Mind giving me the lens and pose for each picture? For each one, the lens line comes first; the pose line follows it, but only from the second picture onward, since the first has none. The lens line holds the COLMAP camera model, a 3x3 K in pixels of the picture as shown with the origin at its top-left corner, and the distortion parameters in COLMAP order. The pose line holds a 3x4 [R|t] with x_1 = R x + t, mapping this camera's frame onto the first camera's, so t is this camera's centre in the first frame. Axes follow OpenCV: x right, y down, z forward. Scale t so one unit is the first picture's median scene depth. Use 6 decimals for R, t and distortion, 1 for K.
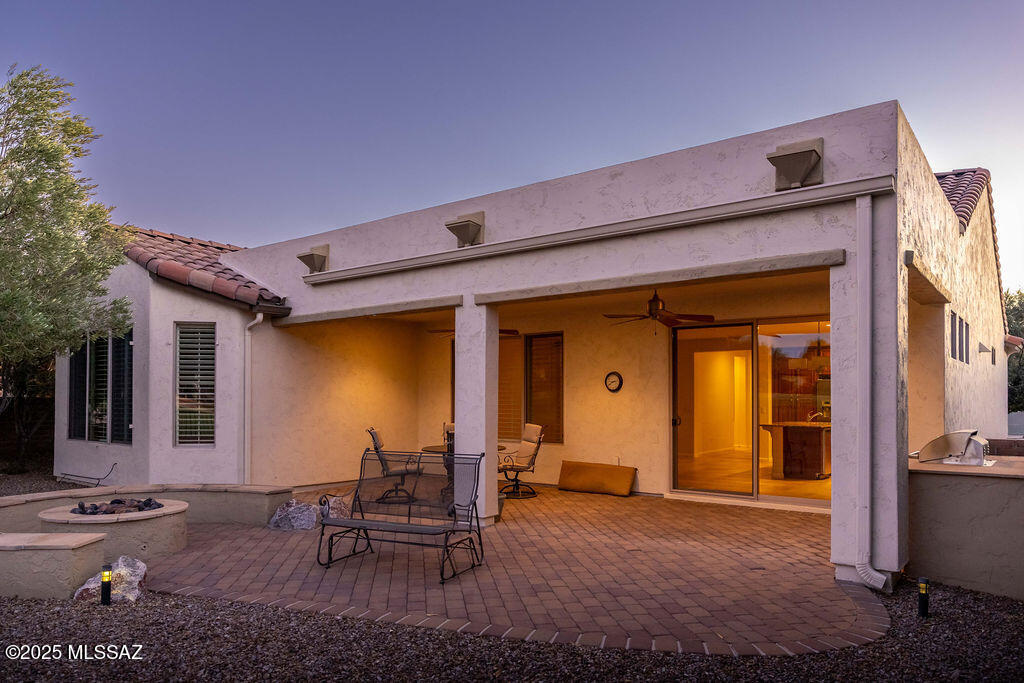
lens RADIAL K [[733.5, 0, 485.0], [0, 733.5, 385.4], [0, 0, 1]] dist [-0.013895, 0.009414]
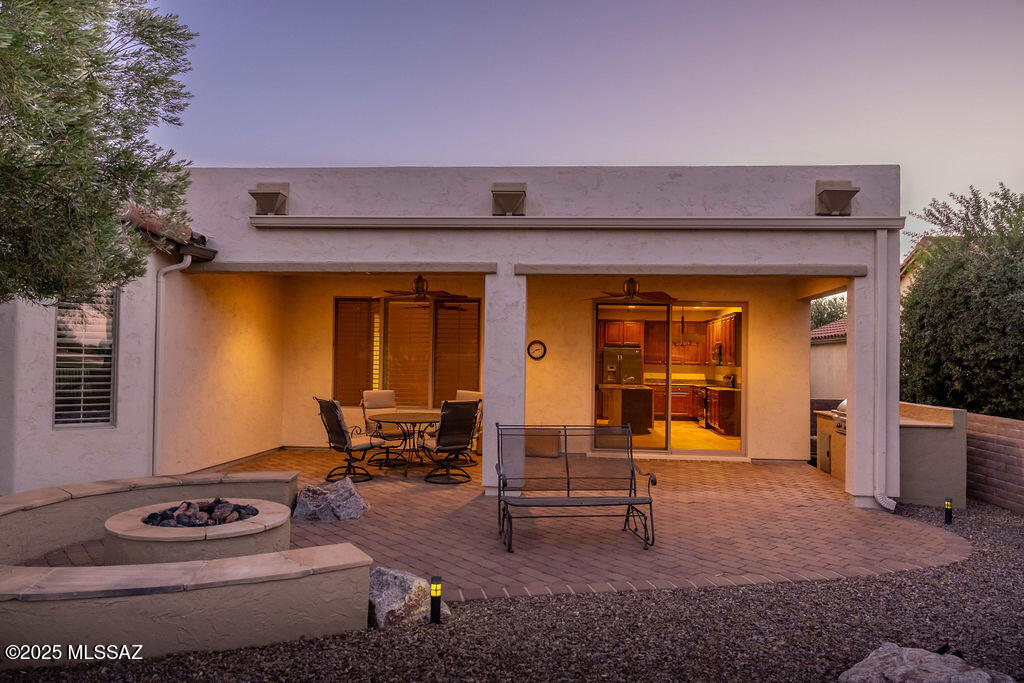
lens RADIAL K [[733.5, 0, 548.4], [0, 733.5, 339.5], [0, 0, 1]] dist [-0.013895, 0.009414]
pose [[0.813035, 0.027663, 0.581557, -0.540923], [-0.026410, 0.999595, -0.010626, -0.011517], [-0.581615, -0.006720, 0.813436, 0.154505]]
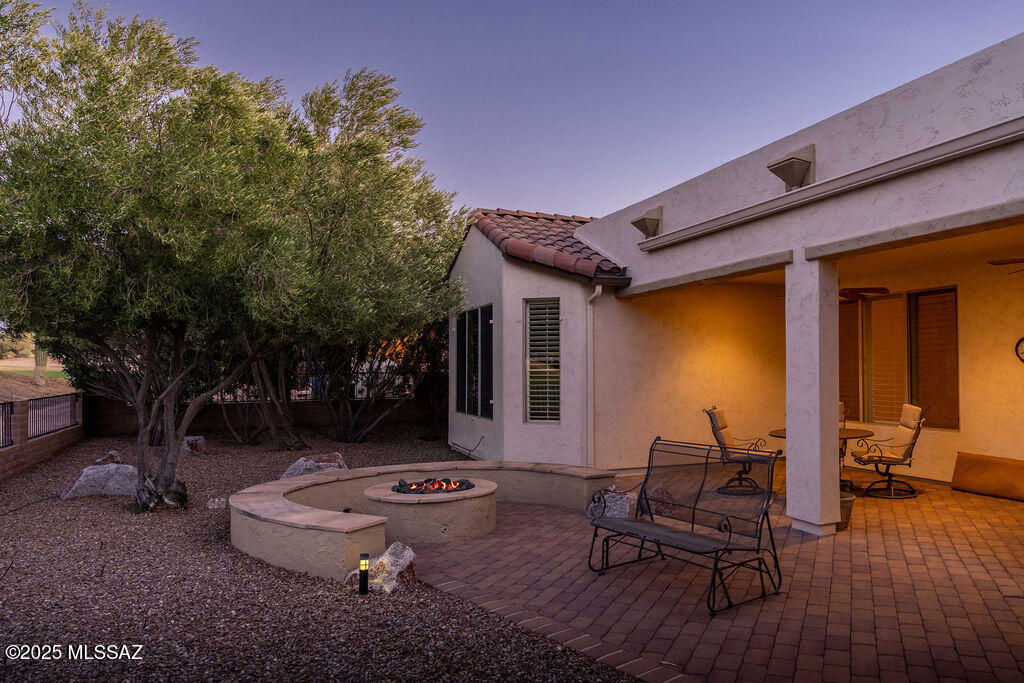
lens RADIAL K [[733.5, 0, 584.0], [0, 733.5, 351.0], [0, 0, 1]] dist [-0.013895, 0.009414]
pose [[0.895213, -0.019694, -0.445203, 0.122375], [0.019470, 0.999798, -0.005077, -0.010131], [0.445213, -0.004123, 0.895415, 0.160243]]
